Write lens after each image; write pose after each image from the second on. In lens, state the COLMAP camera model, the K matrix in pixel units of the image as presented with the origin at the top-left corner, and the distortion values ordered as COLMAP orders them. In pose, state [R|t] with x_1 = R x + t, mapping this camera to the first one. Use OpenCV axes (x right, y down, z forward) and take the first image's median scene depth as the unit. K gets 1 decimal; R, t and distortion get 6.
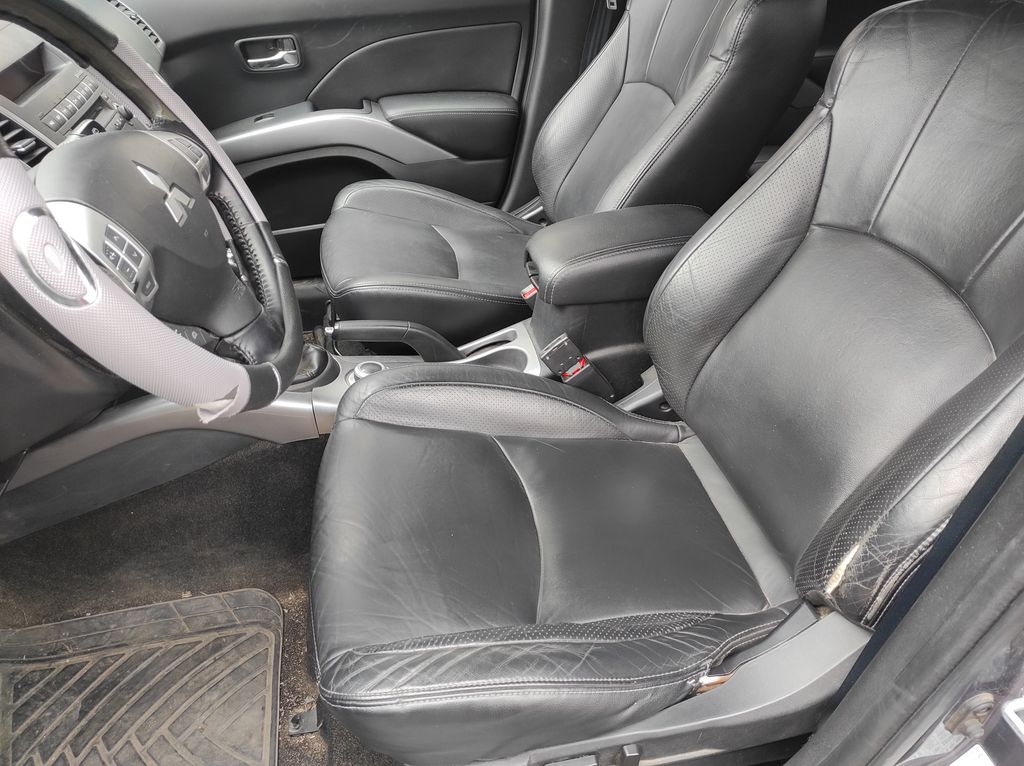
lens RADIAL K [[728.8, 0, 512.0], [0, 728.8, 383.0], [0, 0, 1]] dist [0.000827, -0.008286]
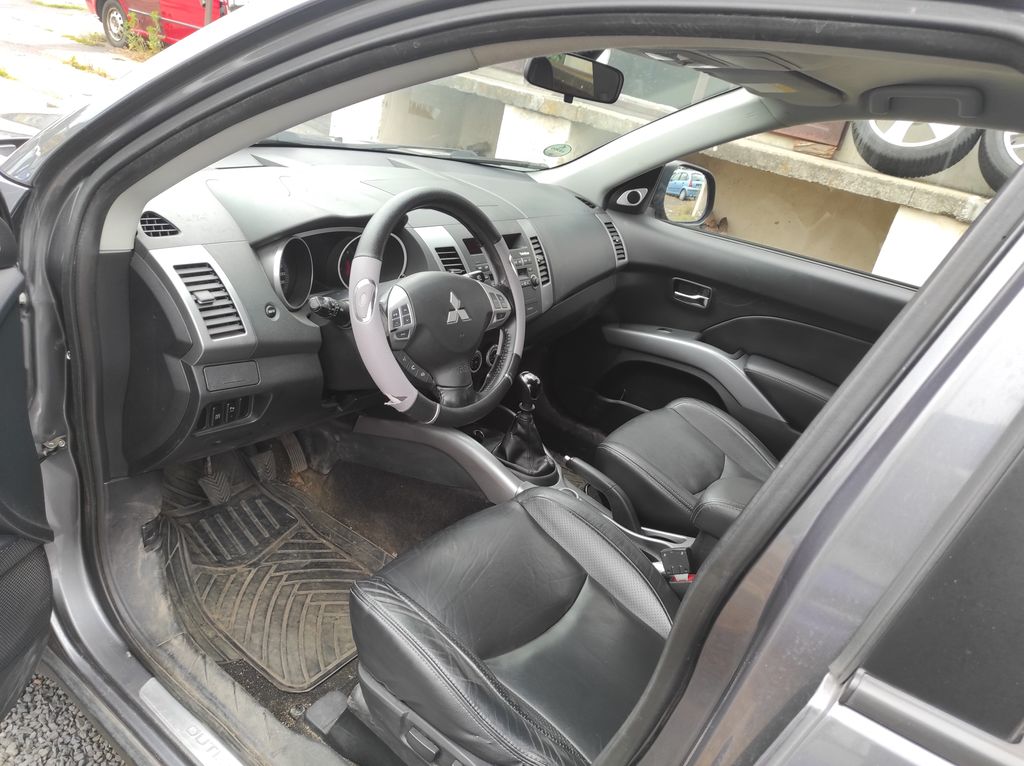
lens RADIAL K [[728.8, 0, 512.0], [0, 728.8, 383.0], [0, 0, 1]] dist [0.000827, -0.008286]
pose [[0.658688, 0.421792, -0.623074, 0.557314], [-0.588373, 0.804904, -0.077121, -0.022503], [0.468986, 0.417398, 0.778351, -0.224672]]
